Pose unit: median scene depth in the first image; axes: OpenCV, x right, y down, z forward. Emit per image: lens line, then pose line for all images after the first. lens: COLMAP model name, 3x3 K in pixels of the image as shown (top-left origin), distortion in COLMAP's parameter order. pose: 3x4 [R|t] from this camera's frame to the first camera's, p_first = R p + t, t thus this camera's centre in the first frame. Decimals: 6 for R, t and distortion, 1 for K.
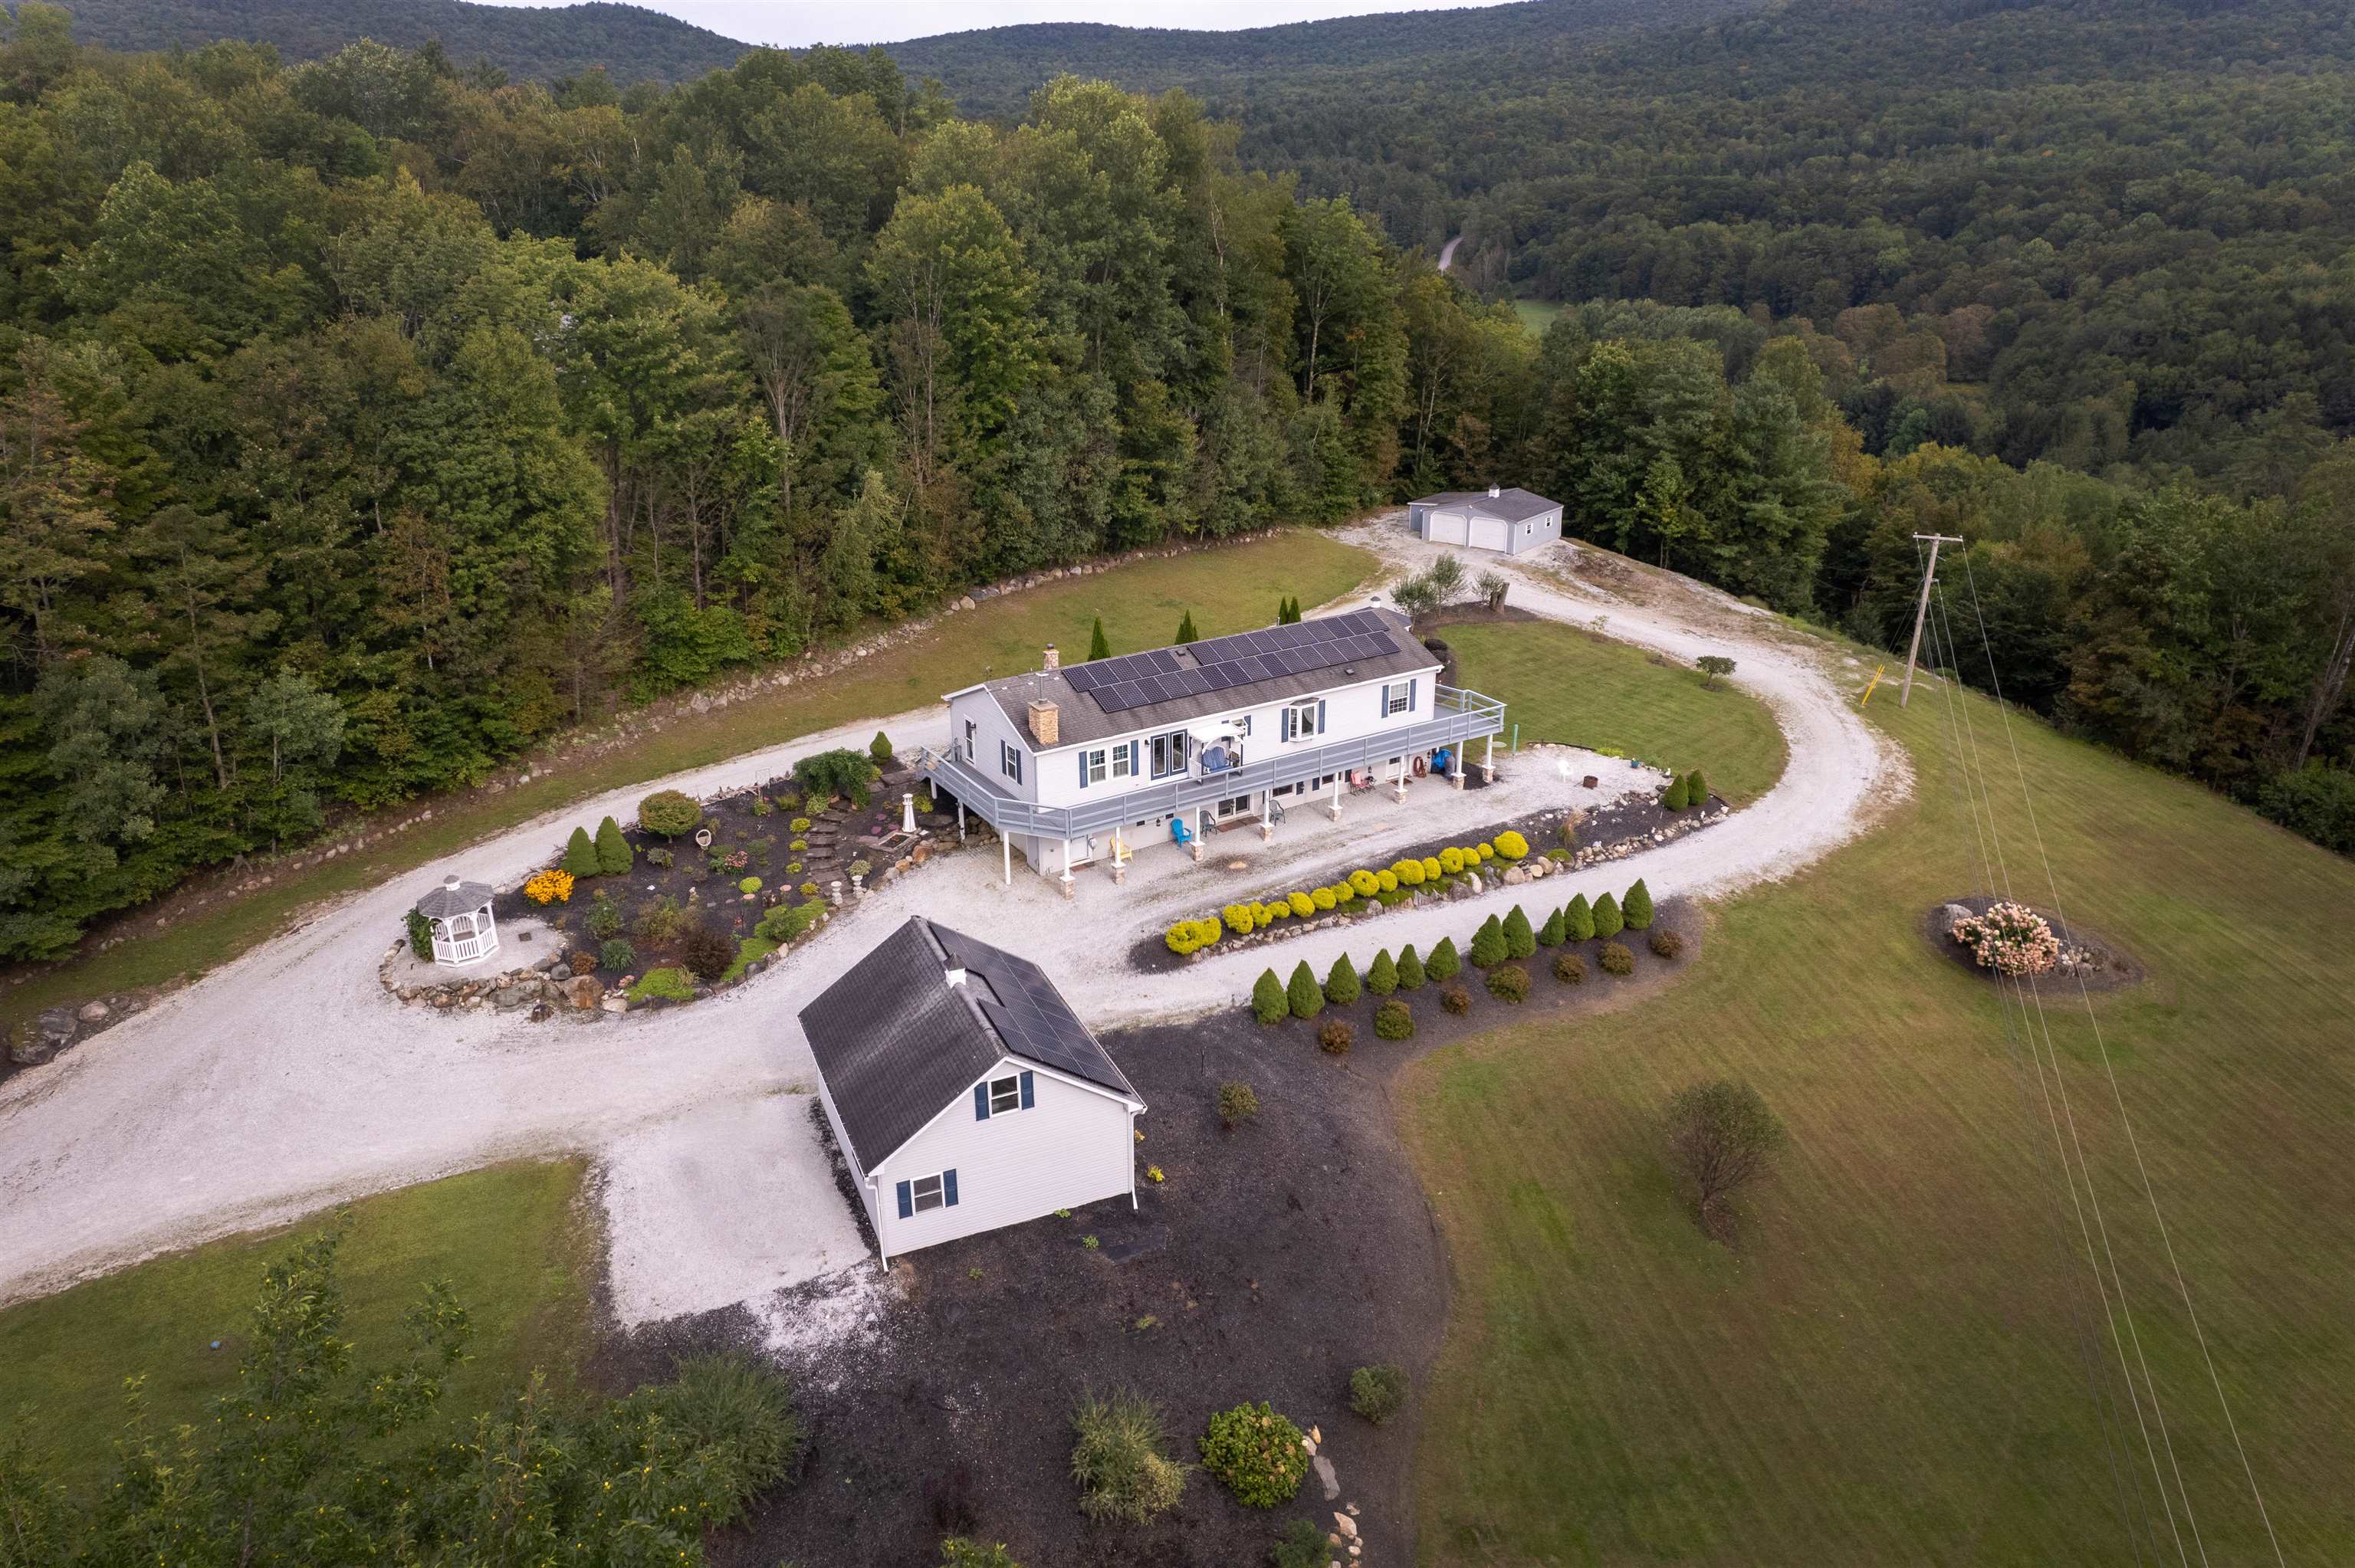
lens RADIAL K [[1640.5, 0, 1182.5], [0, 1640.5, 763.7], [0, 0, 1]] dist [-0.048932, 0.042695]
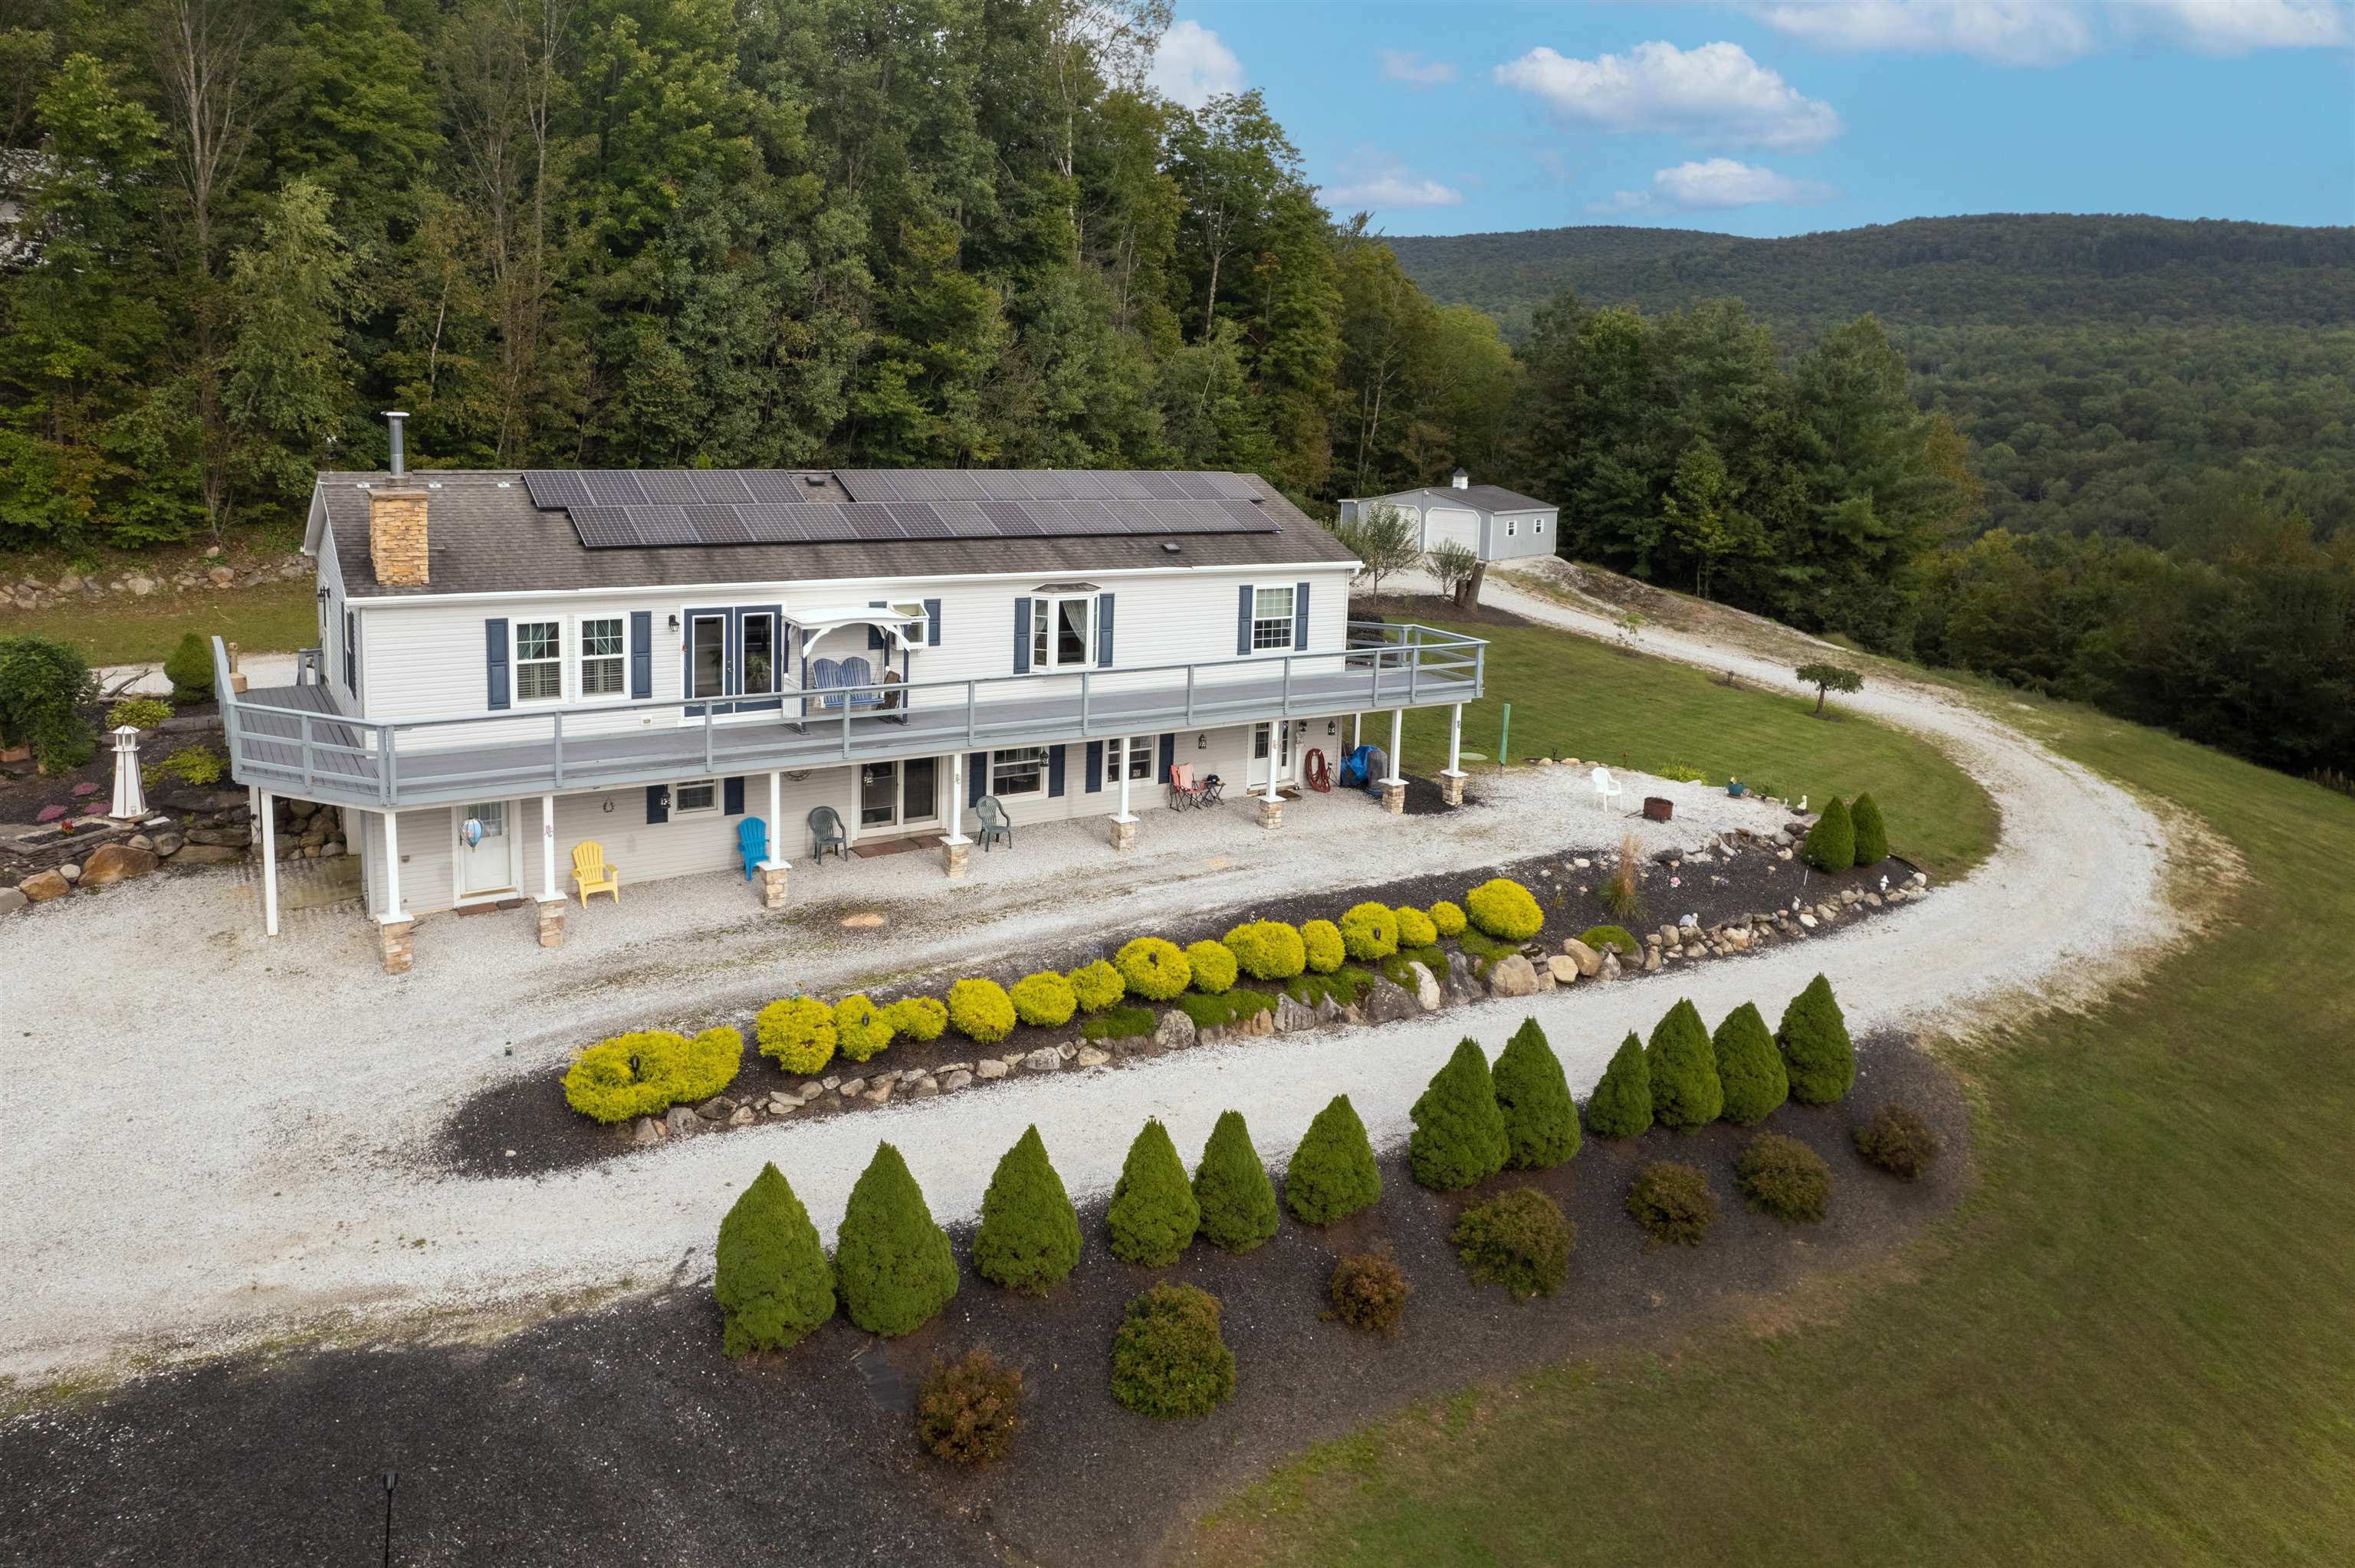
lens RADIAL K [[1640.5, 0, 1210.2], [0, 1640.5, 564.4], [0, 0, 1]] dist [-0.048932, 0.042695]
pose [[0.998562, 0.042059, 0.033253, 0.095460], [-0.032517, 0.968185, -0.248115, 0.068009], [-0.042630, 0.246676, 0.968160, 0.515981]]
